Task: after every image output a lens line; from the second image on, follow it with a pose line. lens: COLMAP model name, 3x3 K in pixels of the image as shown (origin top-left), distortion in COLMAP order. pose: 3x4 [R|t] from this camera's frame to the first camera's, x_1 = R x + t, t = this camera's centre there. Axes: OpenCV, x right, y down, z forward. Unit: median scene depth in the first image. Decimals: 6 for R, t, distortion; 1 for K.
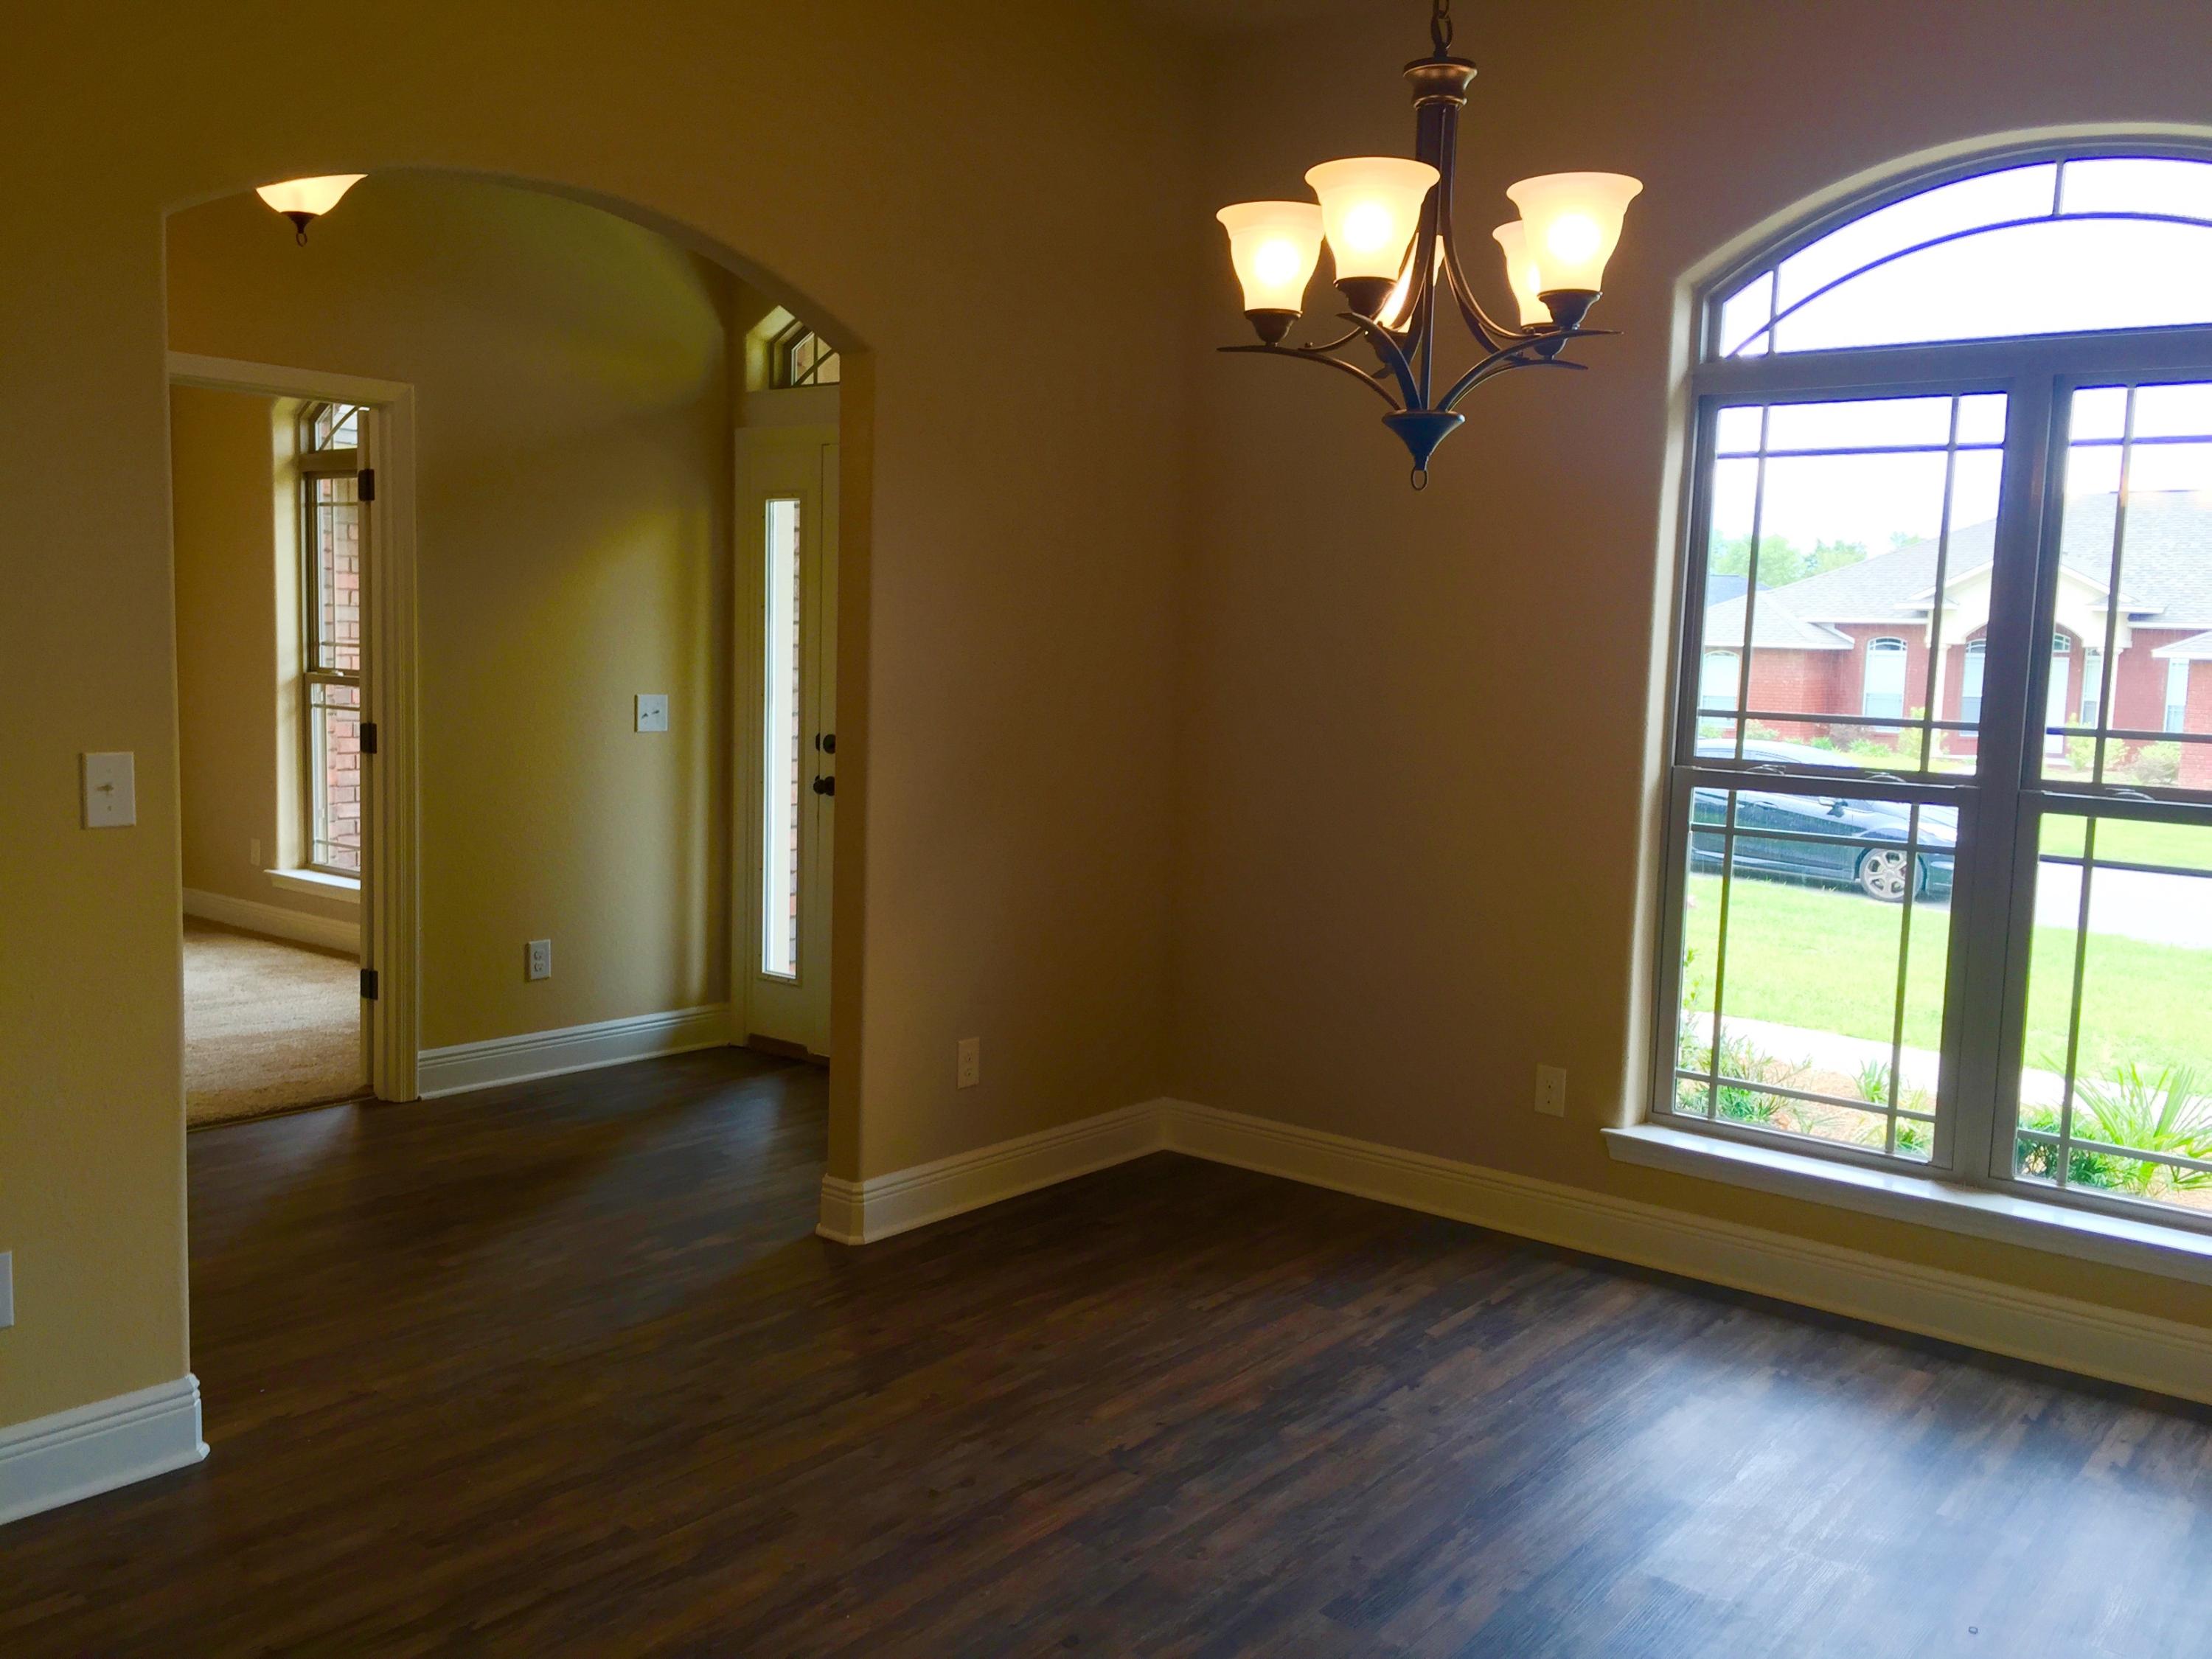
lens RADIAL K [[1878.9, 0, 1106.0], [0, 1878.9, 829.5], [0, 0, 1]] dist [0.063817, -0.062002]
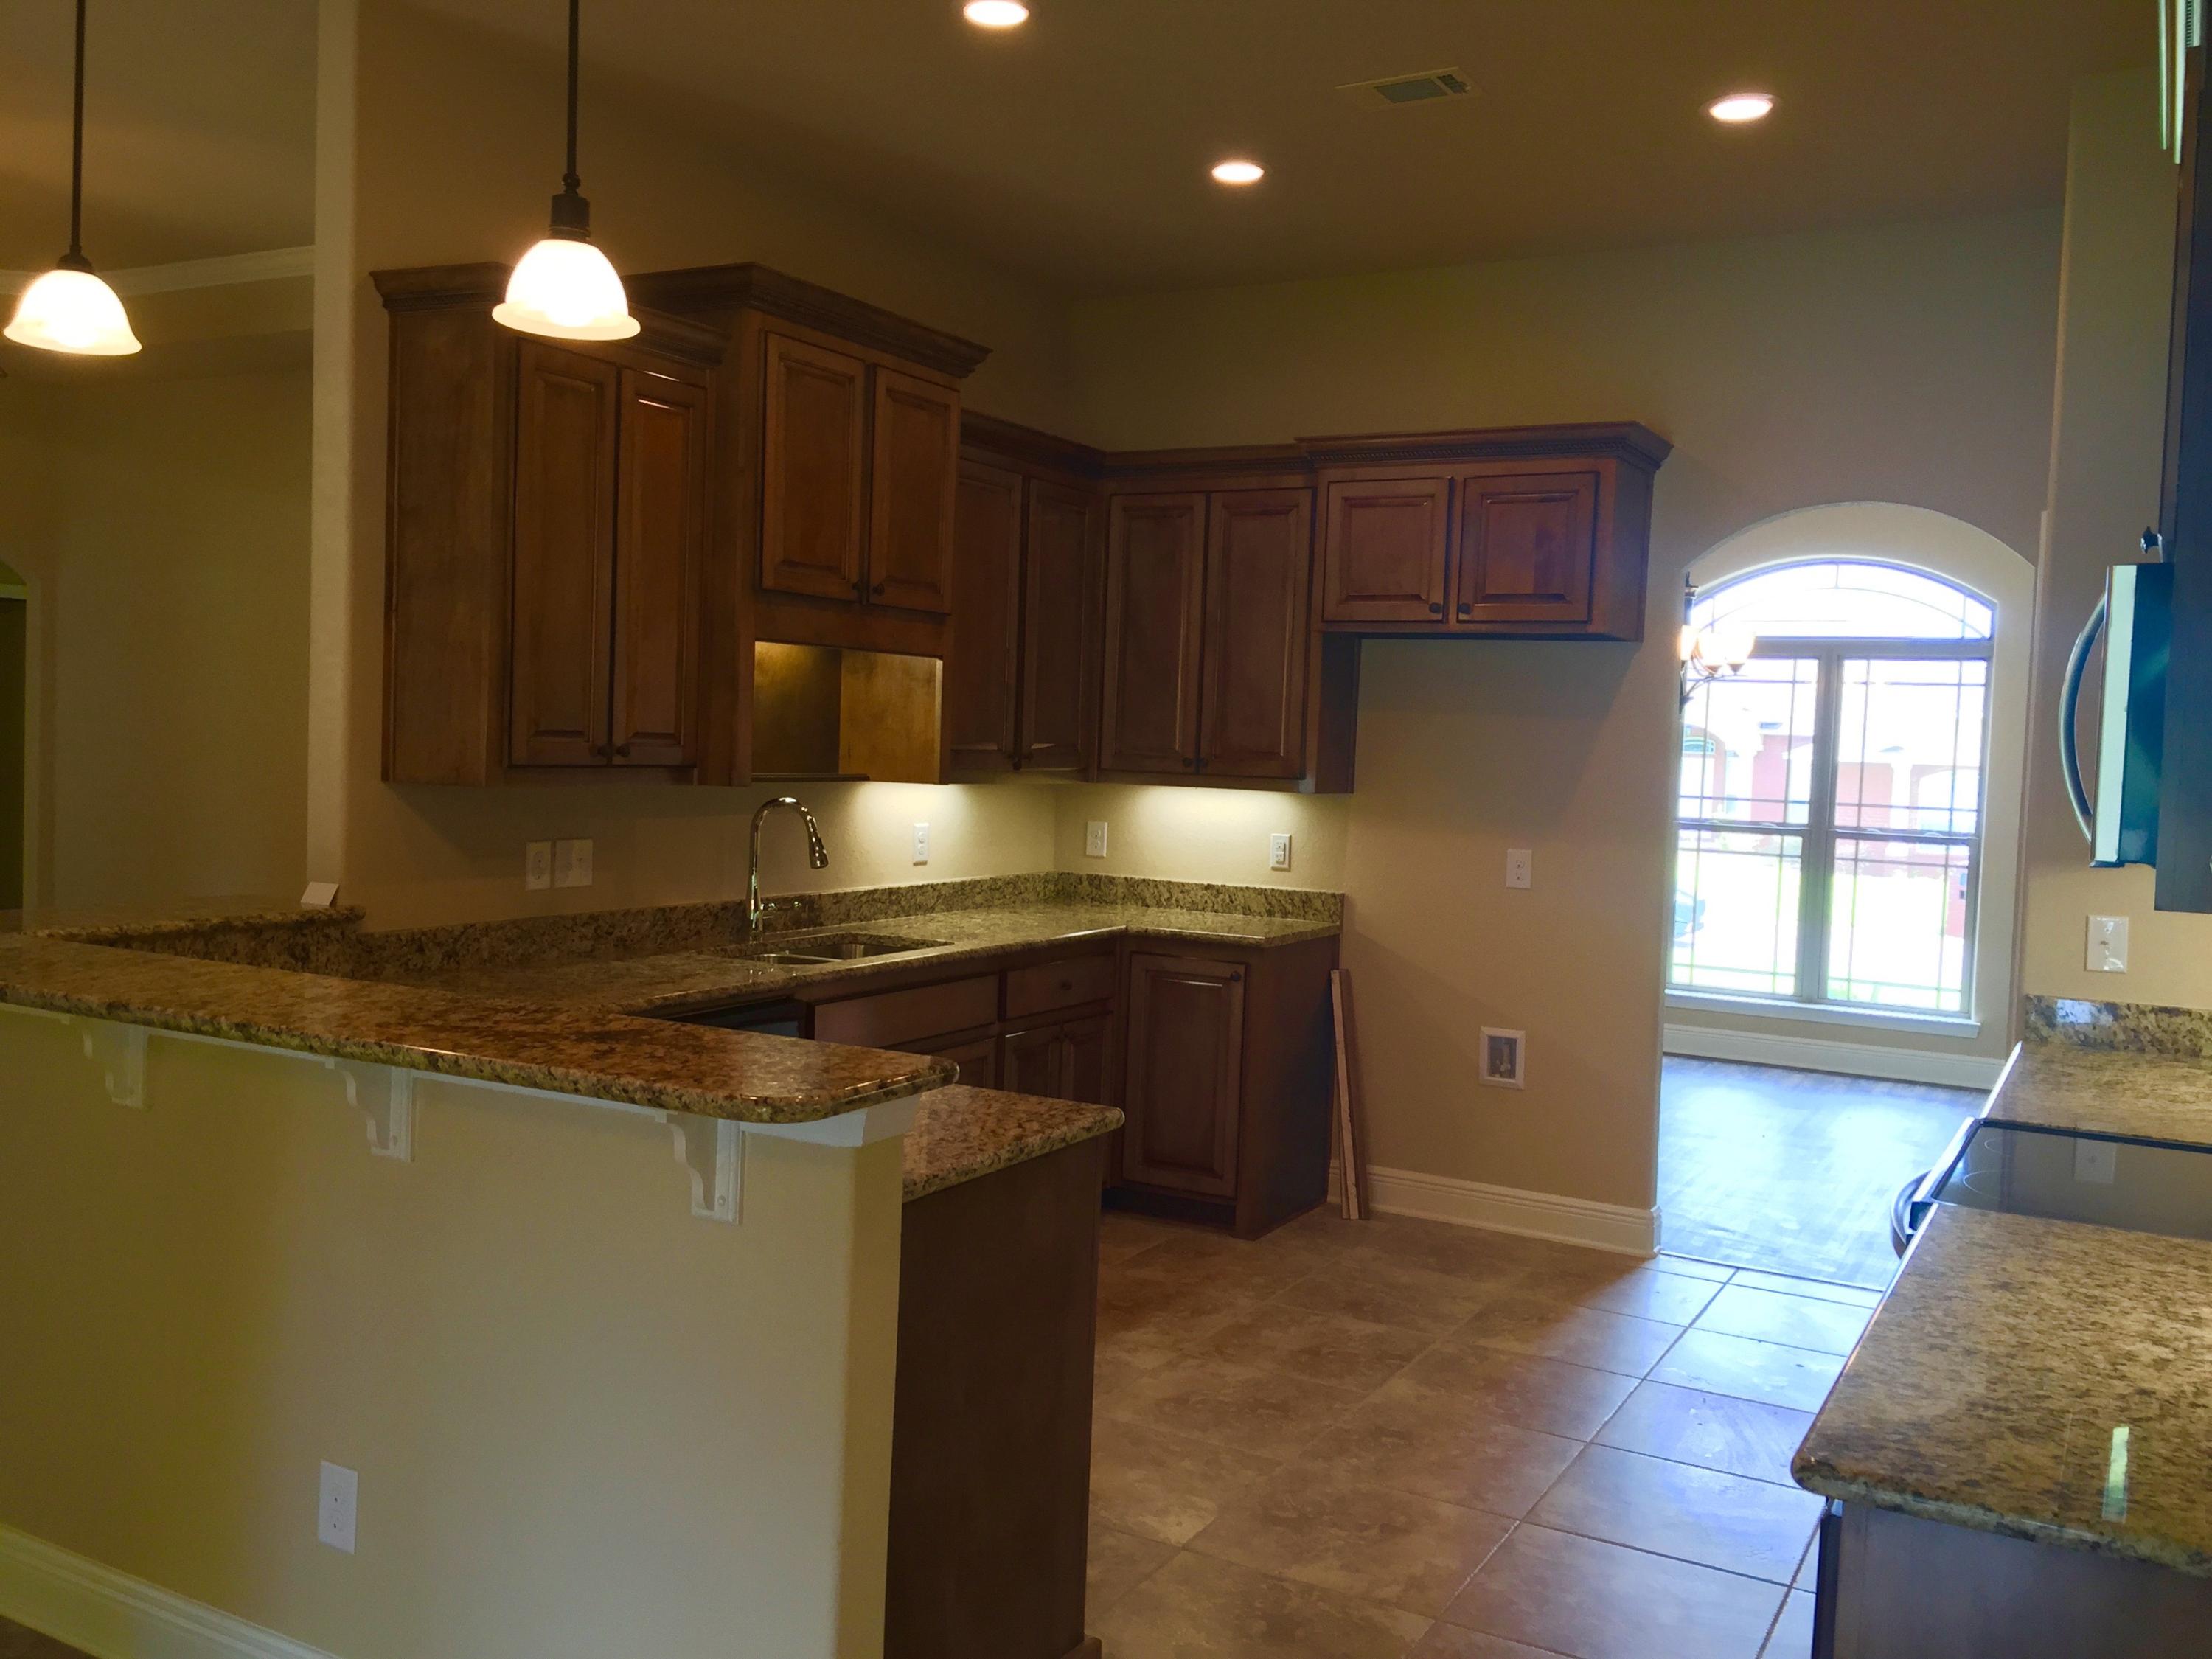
lens RADIAL K [[1878.9, 0, 1106.0], [0, 1878.9, 829.5], [0, 0, 1]] dist [0.063817, -0.062002]
pose [[0.986005, -0.002903, 0.166691, -0.770656], [0.011223, 0.998736, -0.048992, 0.082351], [-0.166338, 0.050177, 0.984791, -1.126745]]
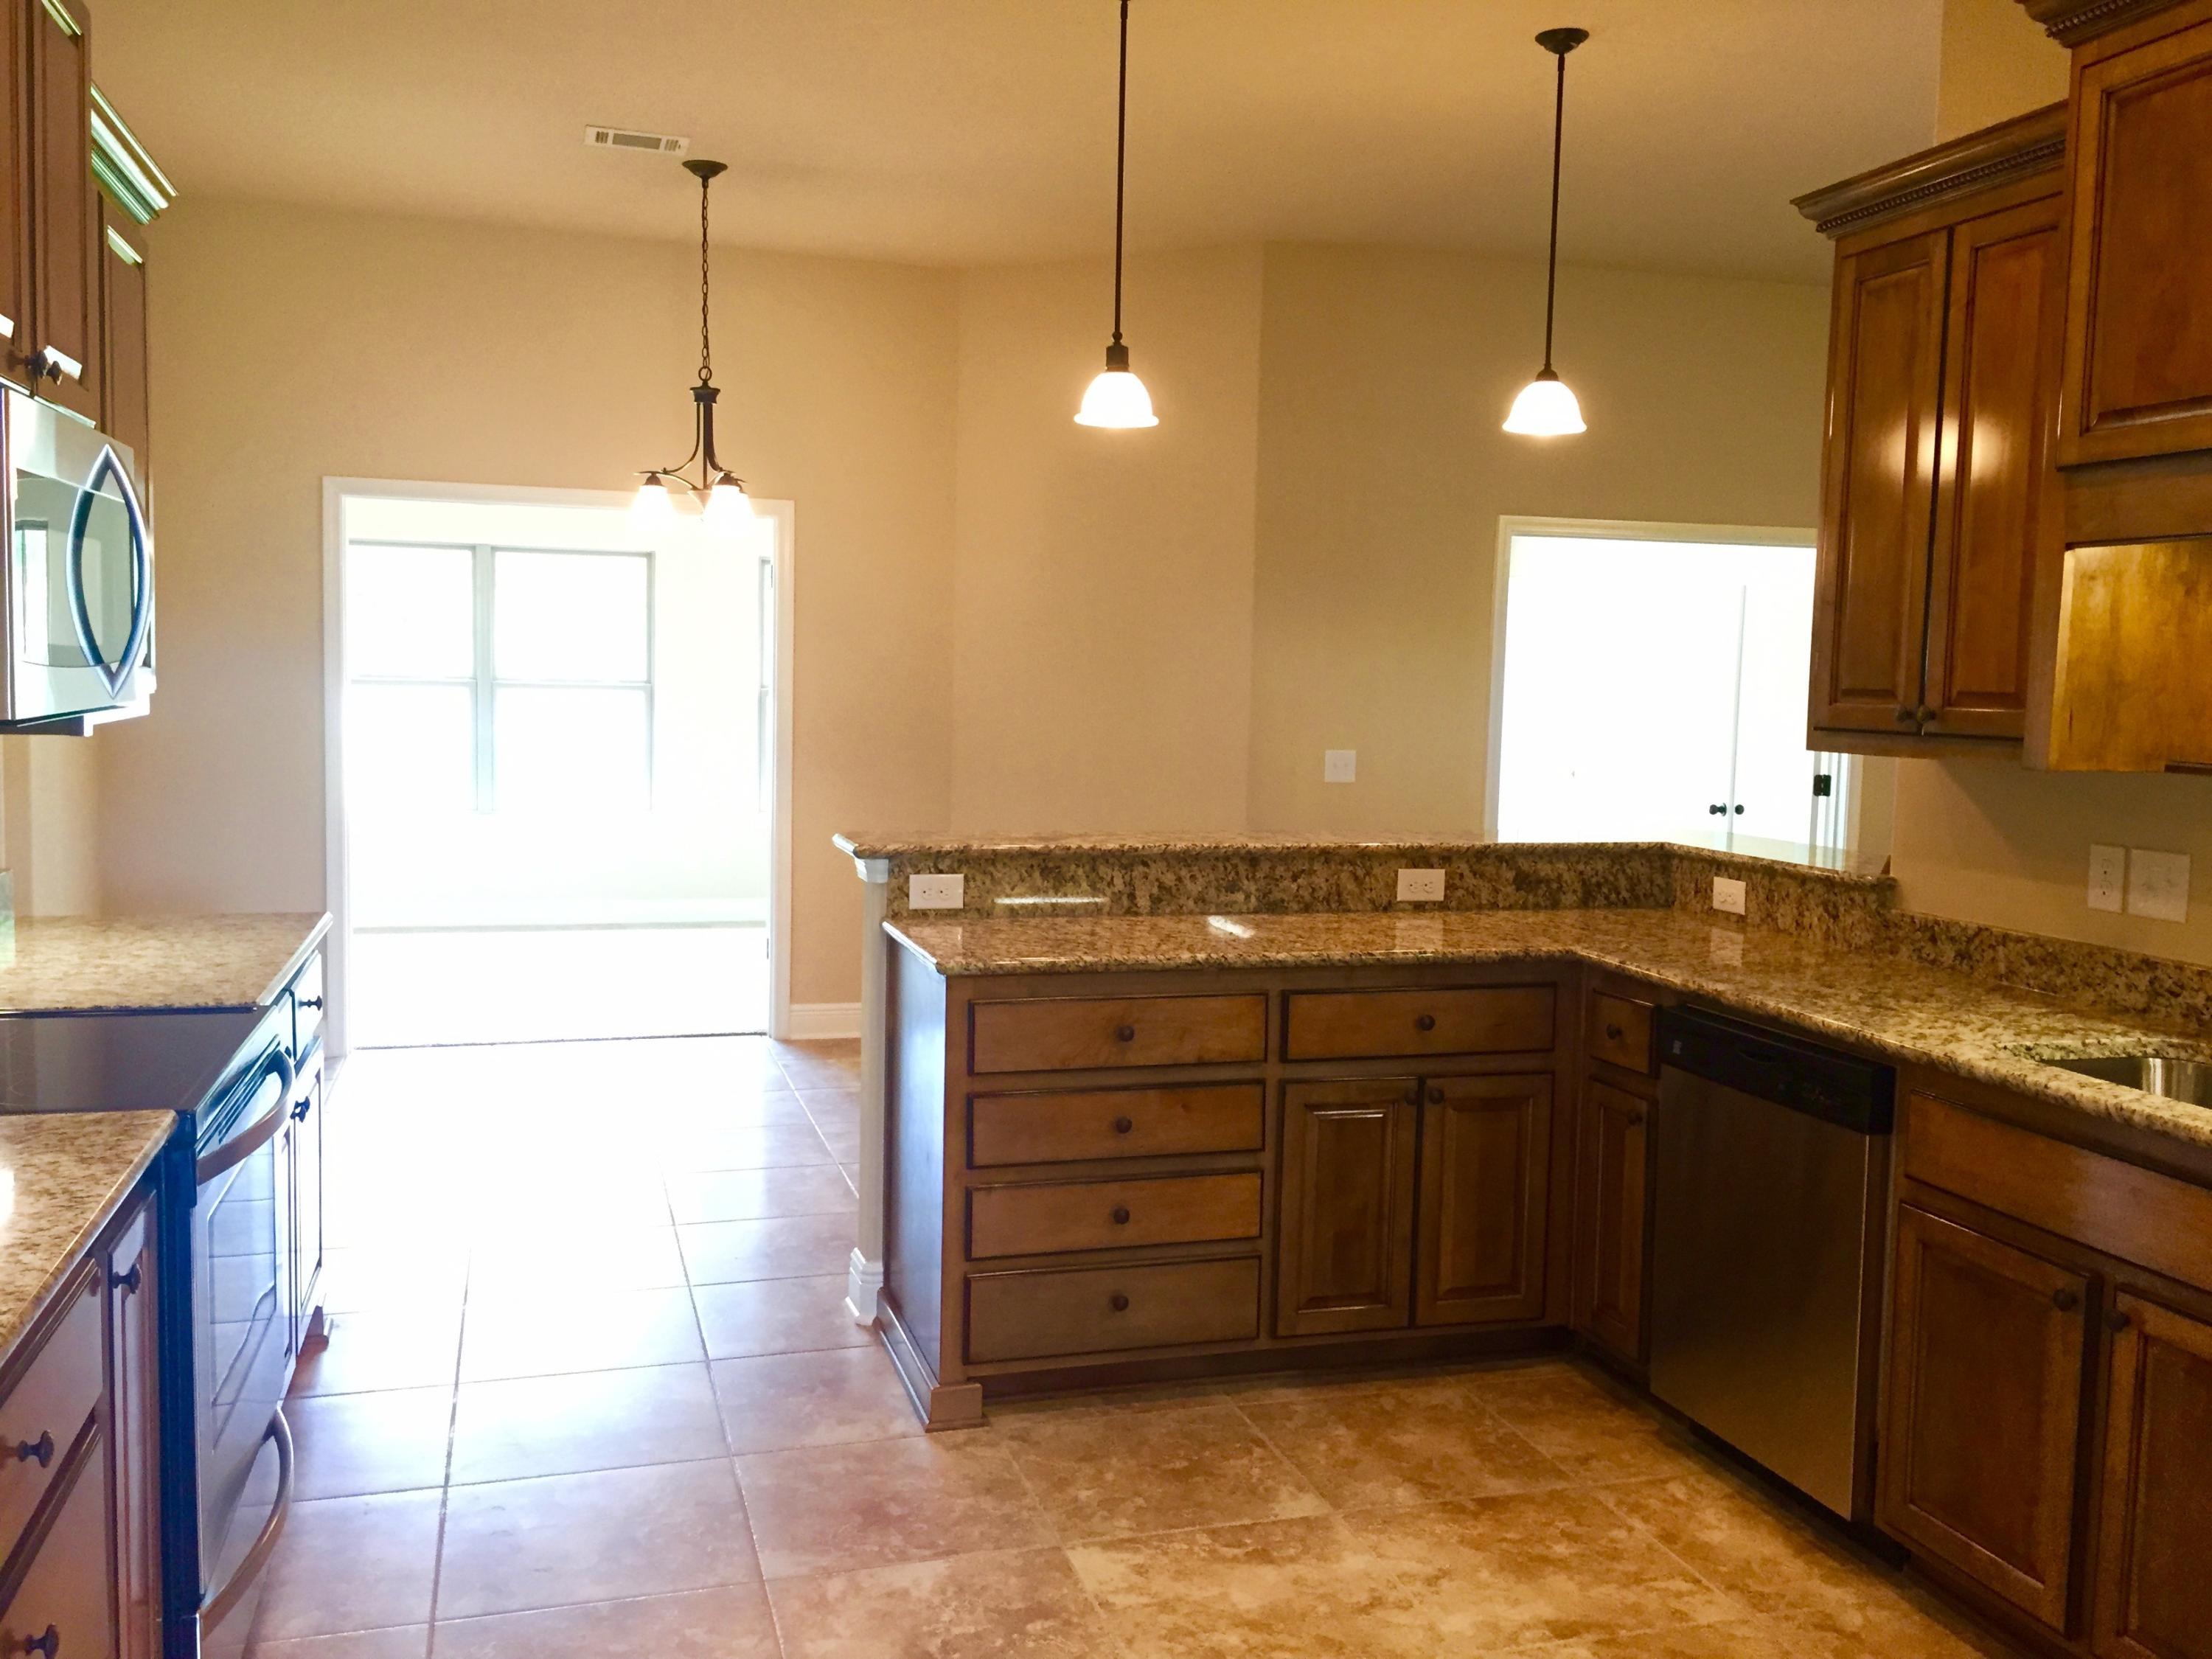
lens RADIAL K [[1914.2, 0, 1106.0], [0, 1914.2, 829.5], [0, 0, 1]] dist [0.057809, -0.010067]
pose [[-0.568346, 0.029318, -0.822267, 0.637898], [-0.125861, 0.984506, 0.122097, -0.103510], [0.813106, 0.172884, -0.555850, 1.065983]]
